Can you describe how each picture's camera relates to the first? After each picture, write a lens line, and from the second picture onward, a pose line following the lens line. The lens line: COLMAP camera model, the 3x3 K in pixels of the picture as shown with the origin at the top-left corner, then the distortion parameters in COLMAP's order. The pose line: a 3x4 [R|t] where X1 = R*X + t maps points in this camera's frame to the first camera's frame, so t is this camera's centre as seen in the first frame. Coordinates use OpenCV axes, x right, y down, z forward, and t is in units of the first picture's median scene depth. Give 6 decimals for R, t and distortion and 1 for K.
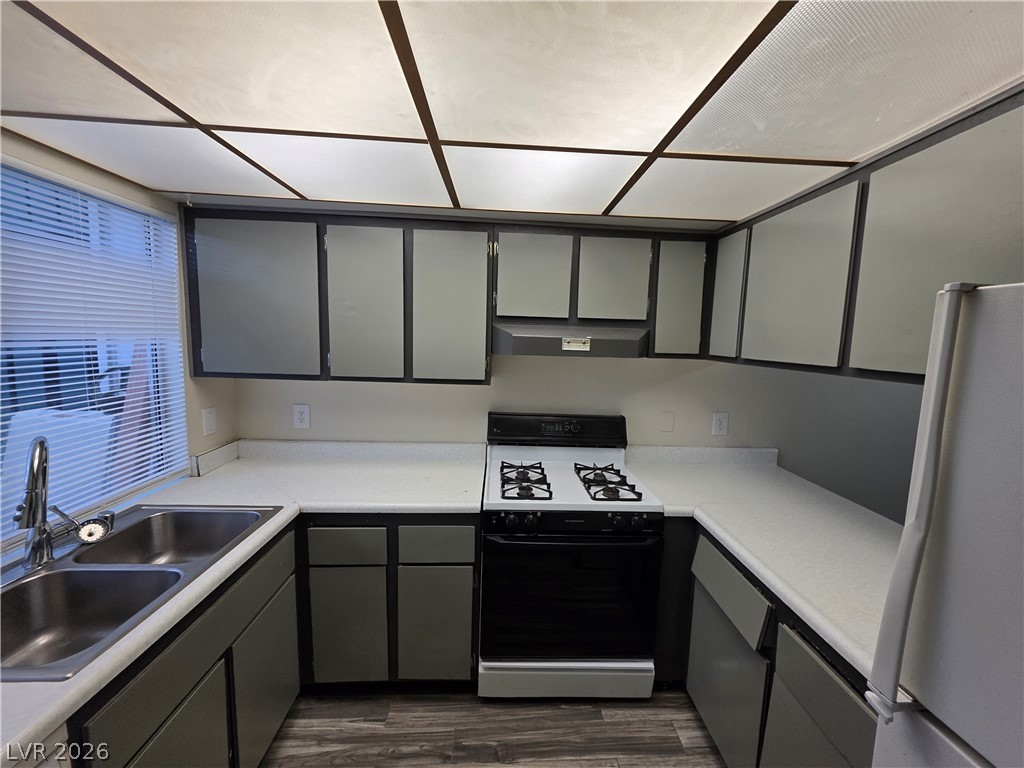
lens RADIAL K [[417.7, 0, 522.7], [0, 417.7, 379.5], [0, 0, 1]] dist [0.008857, 0.000014]
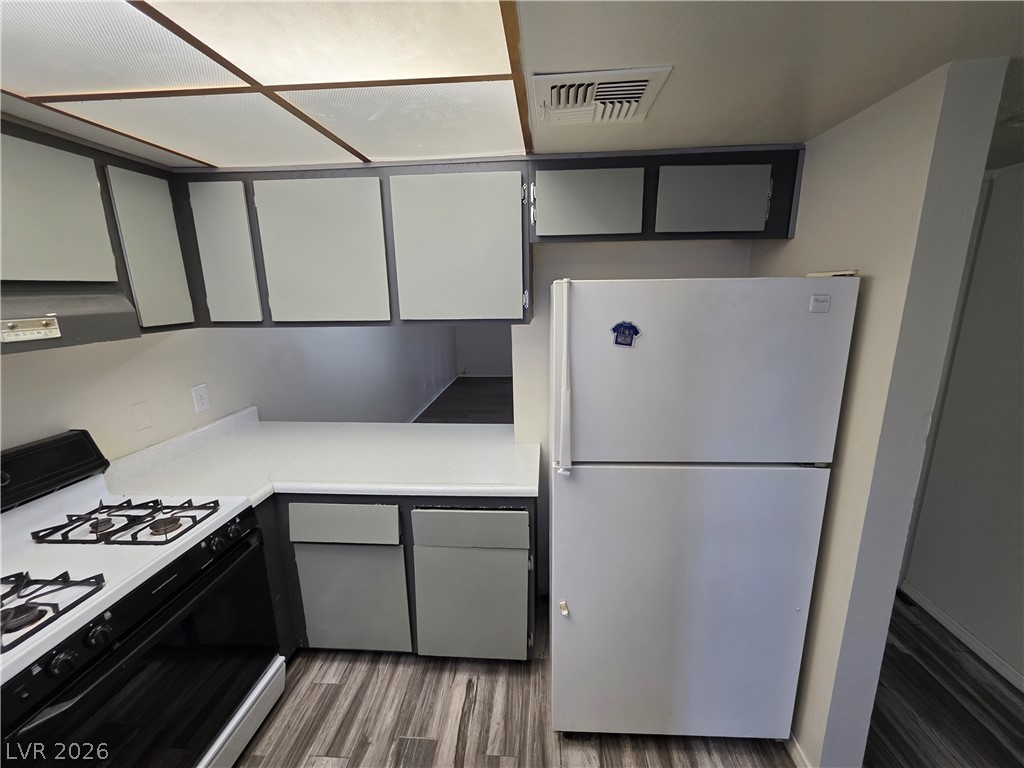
lens RADIAL K [[414.7, 0, 519.4], [0, 414.7, 378.8], [0, 0, 1]] dist [0.001844, 0.000218]
pose [[0.124680, -0.244885, 0.961502, -0.382241], [0.121417, 0.965546, 0.230171, -0.075214], [-0.984740, 0.088045, 0.150117, 0.293959]]
